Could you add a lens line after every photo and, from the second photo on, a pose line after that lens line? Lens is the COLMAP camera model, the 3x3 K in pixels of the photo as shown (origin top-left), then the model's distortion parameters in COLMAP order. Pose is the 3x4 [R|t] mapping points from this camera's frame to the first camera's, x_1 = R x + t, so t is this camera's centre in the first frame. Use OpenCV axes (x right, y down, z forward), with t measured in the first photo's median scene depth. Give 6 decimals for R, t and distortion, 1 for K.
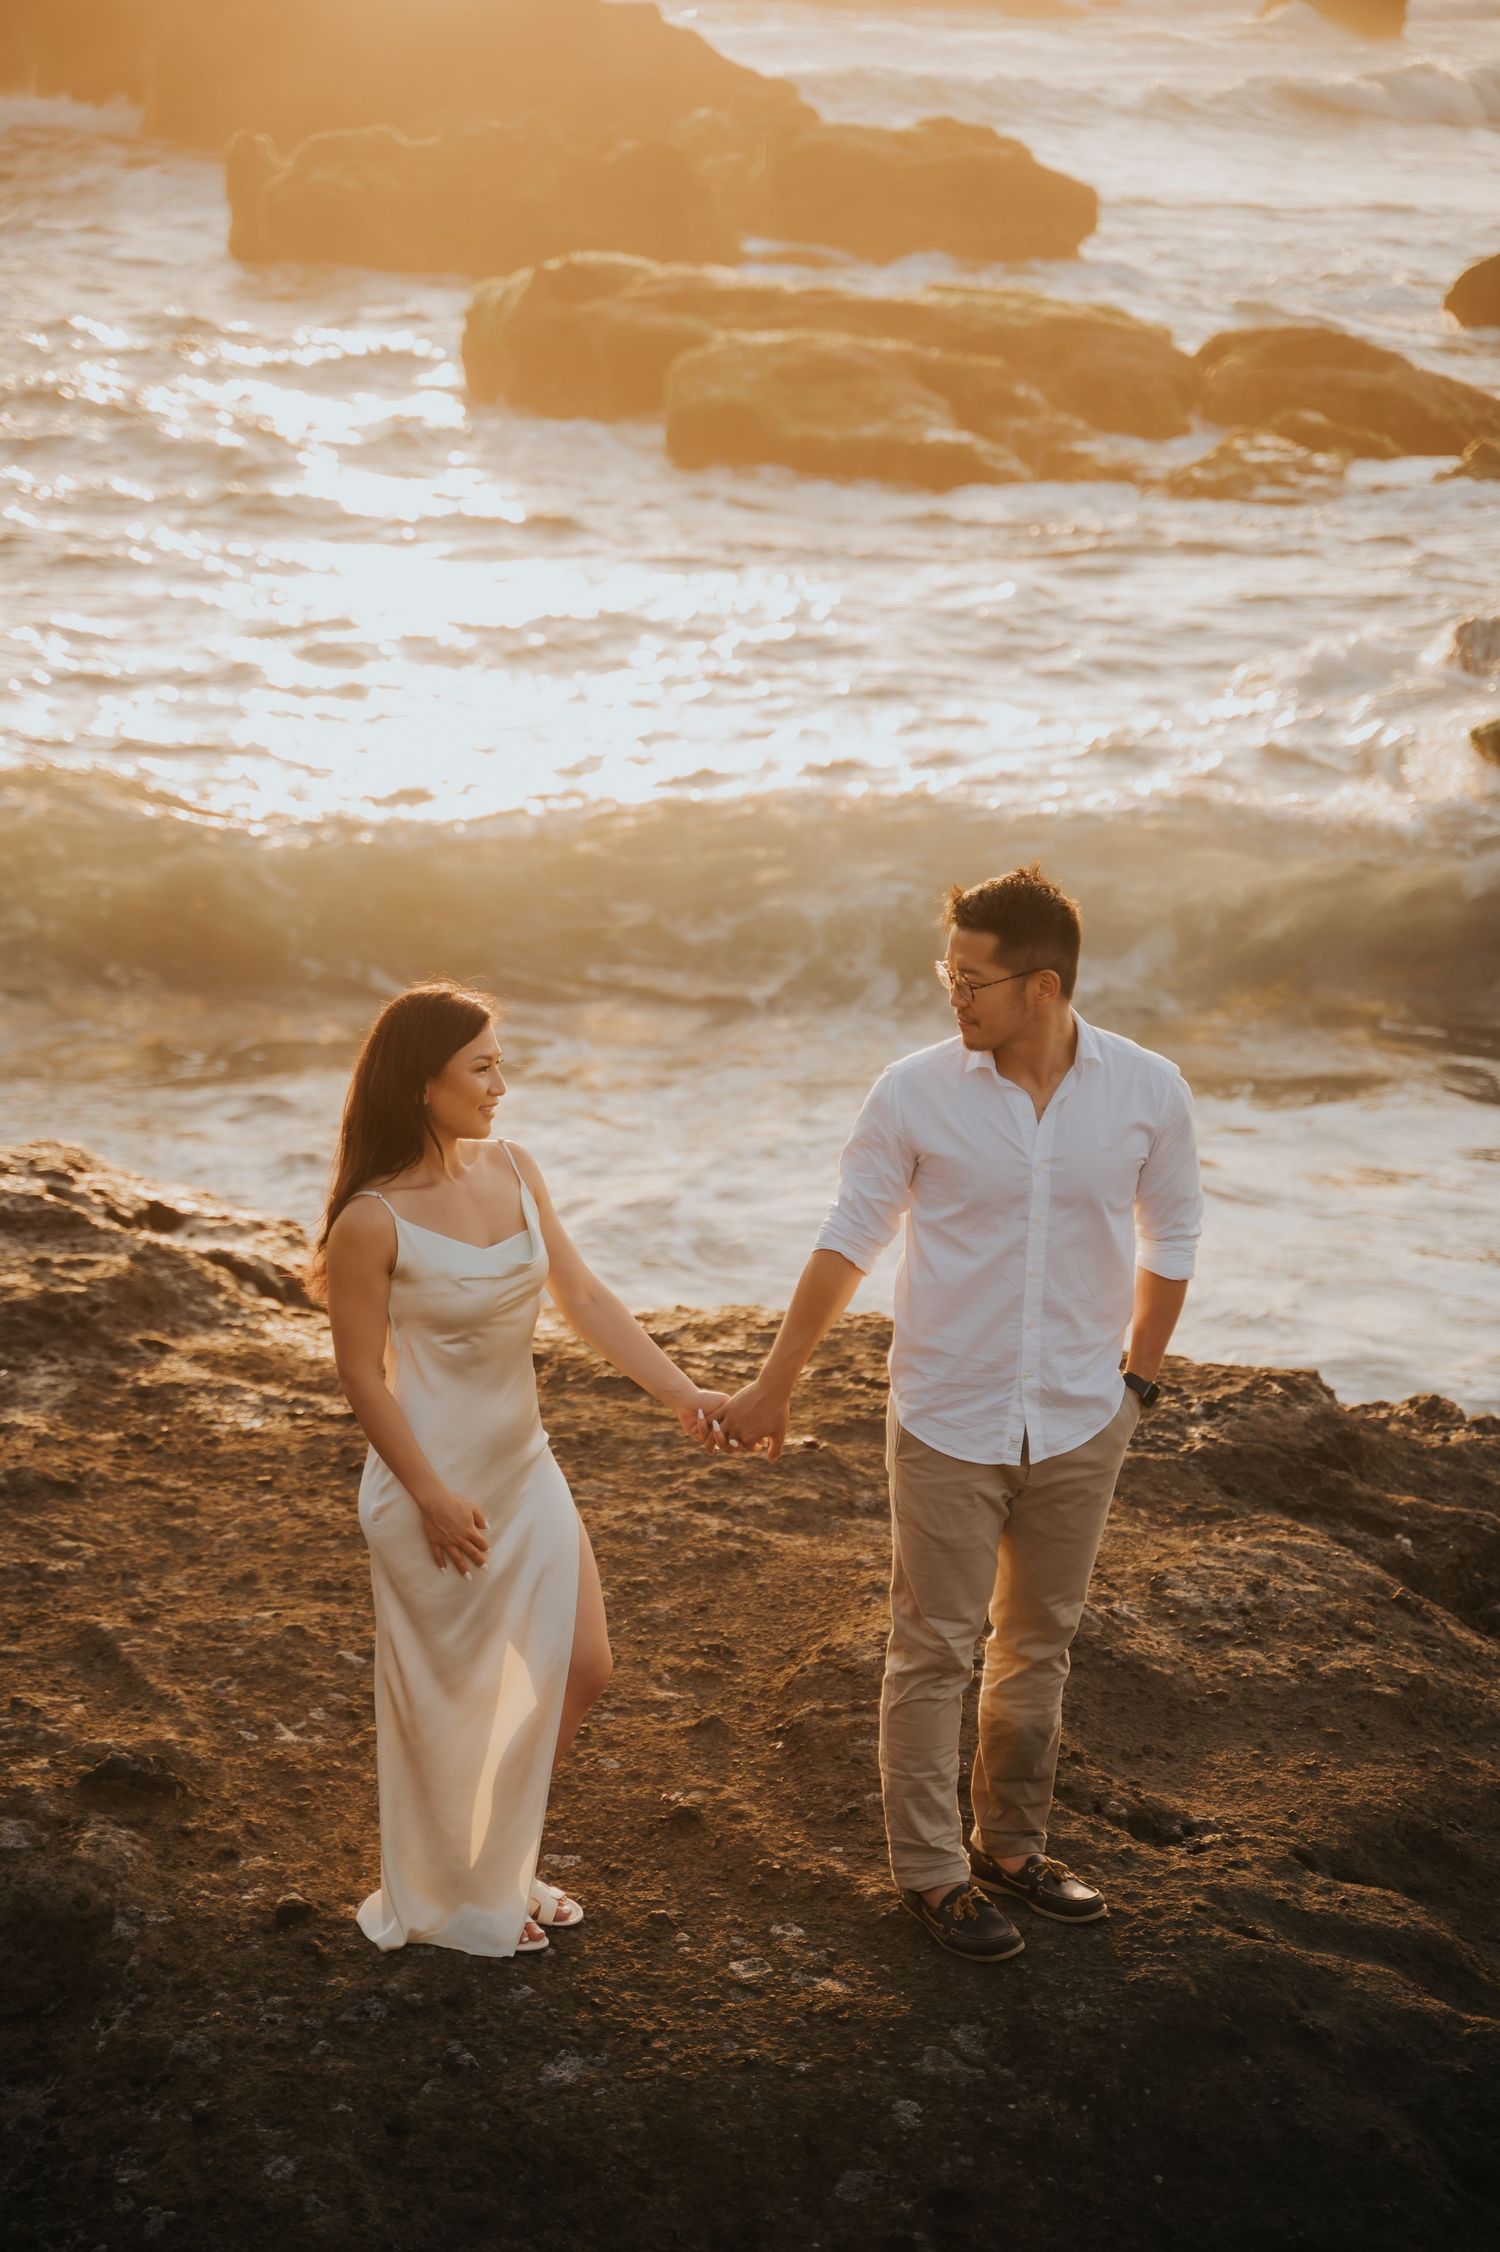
lens RADIAL K [[4715.8, 0, 747.5], [0, 4715.8, 1123.7], [0, 0, 1]] dist [-0.006153, -0.110319]
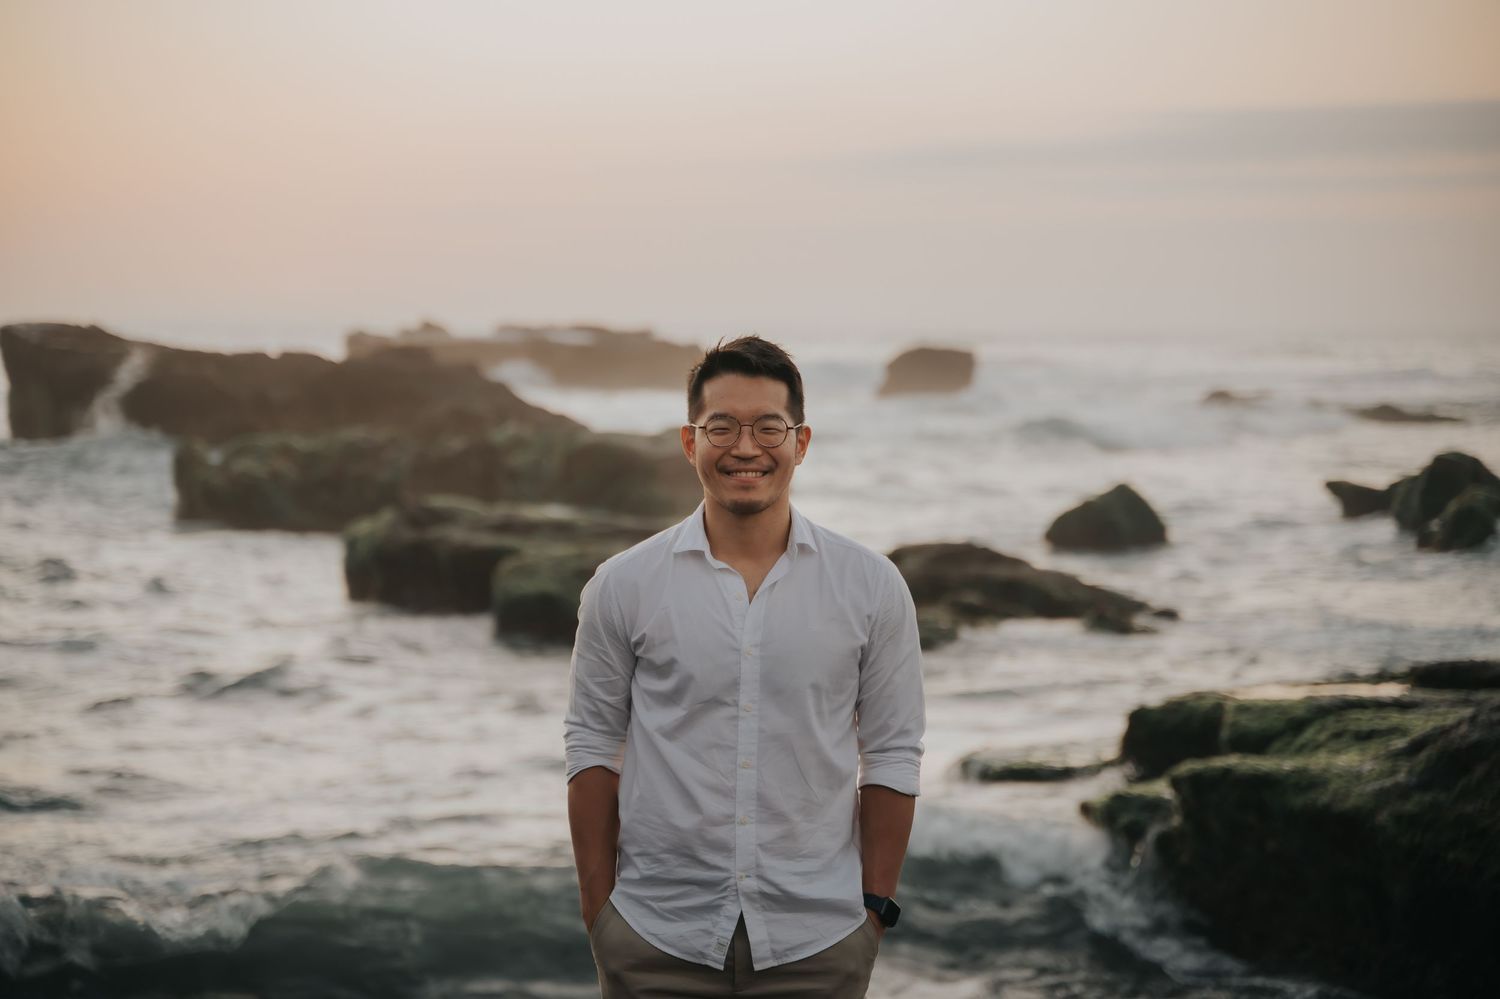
lens RADIAL K [[3176.0, 0, 749.1], [0, 3176.0, 499.6], [0, 0, 1]] dist [-0.006069, -0.269215]
pose [[0.997525, -0.015244, 0.068636, -0.034193], [0.028856, 0.978969, -0.201959, 0.030284], [-0.064113, 0.203440, 0.976986, 0.539420]]
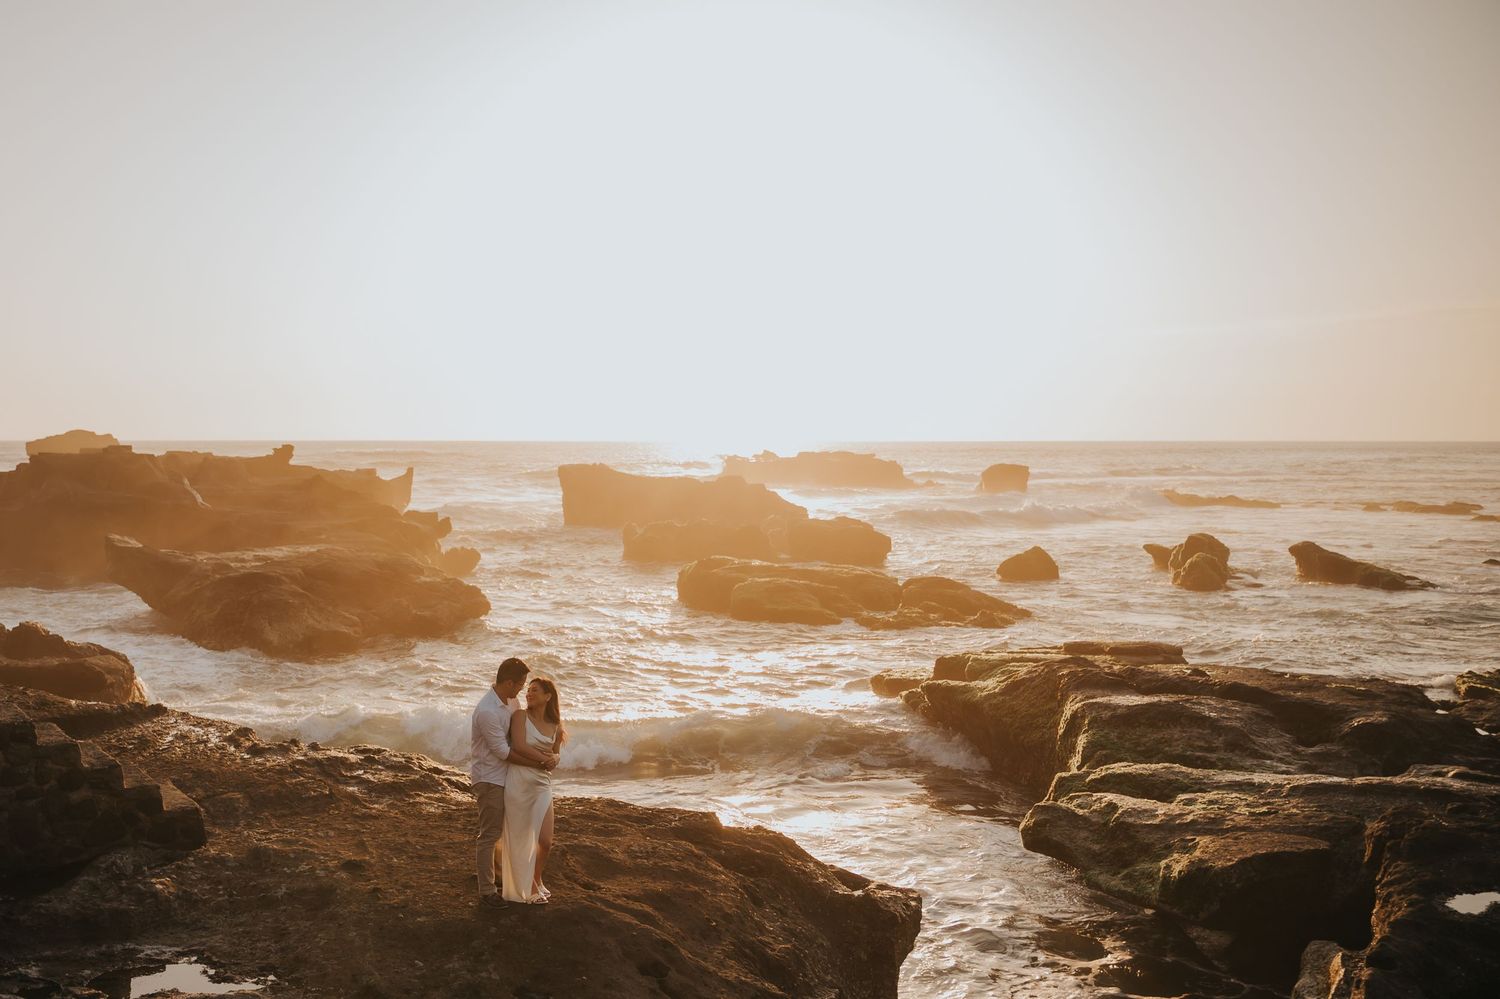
lens RADIAL K [[1505.2, 0, 536.5], [0, 1505.2, 625.0], [0, 0, 1]] dist [0.000756, 0.001776]
pose [[0.981778, 0.005698, -0.189946, 0.258844], [-0.032643, 0.989750, -0.139031, 0.094214], [0.187207, 0.142698, 0.971901, -0.300601]]
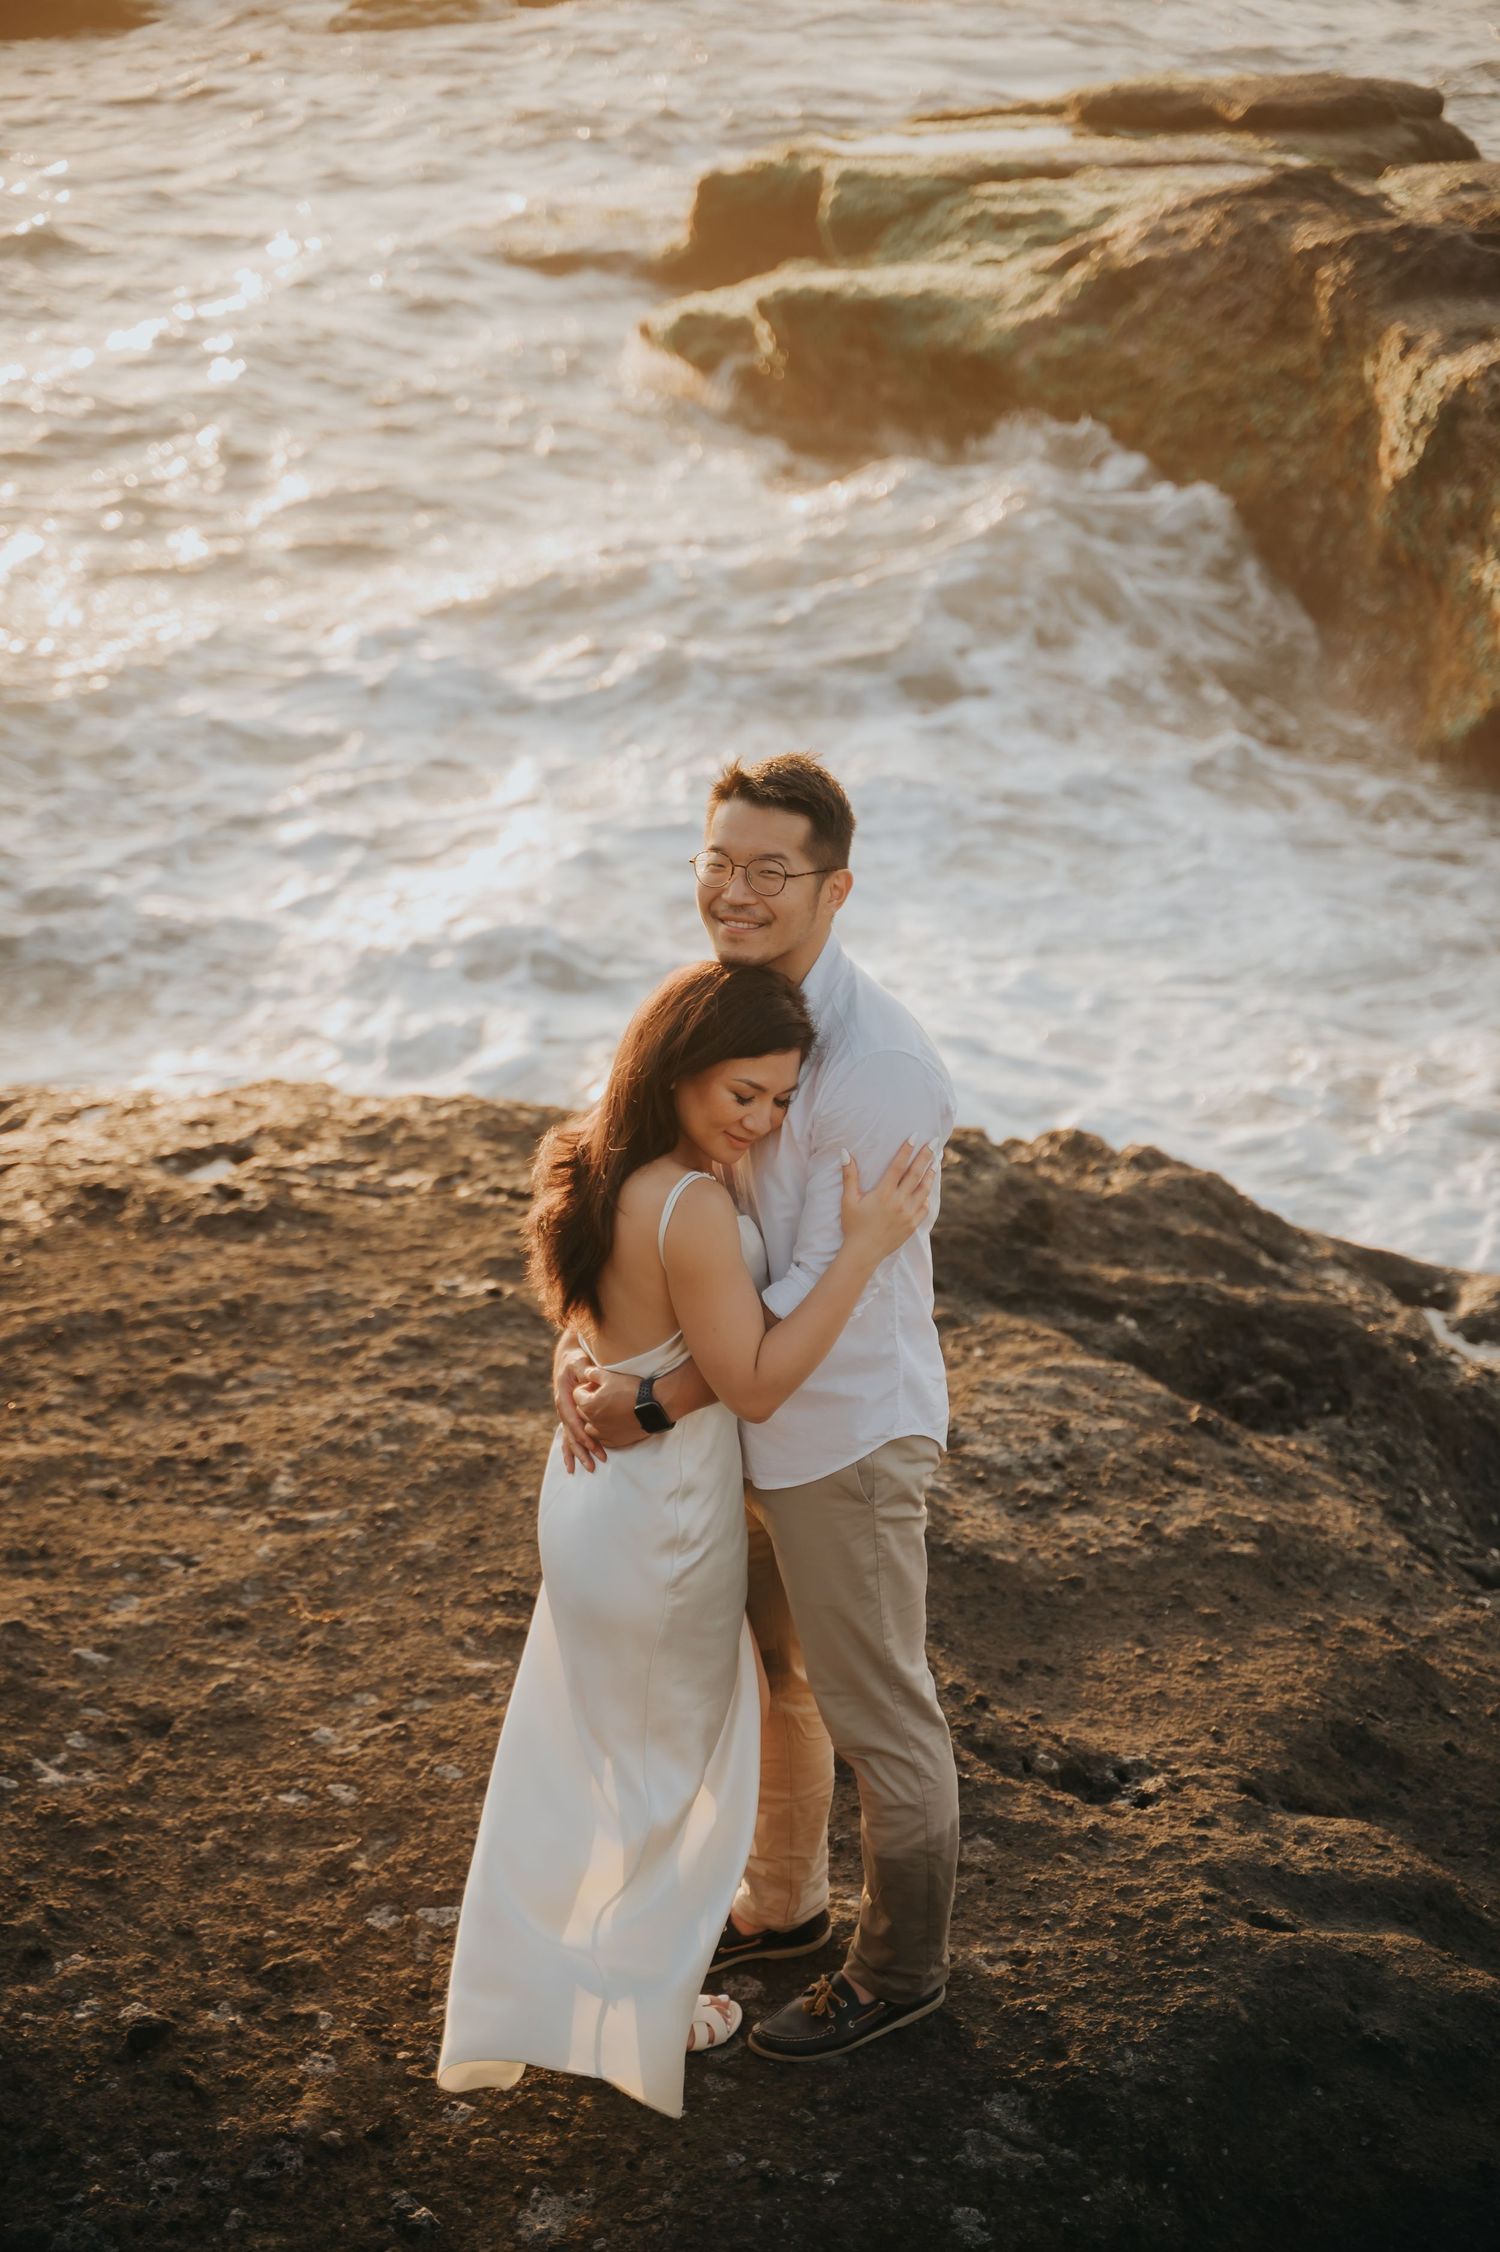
lens RADIAL K [[4727.0, 0, 716.6], [0, 4727.0, 1124.0], [0, 0, 1]] dist [-0.008088, -0.035323]
pose [[0.980464, -0.086527, 0.176642, -0.108248], [0.068549, 0.992057, 0.105469, -0.057424], [-0.184365, -0.091299, 0.978608, 0.159041]]
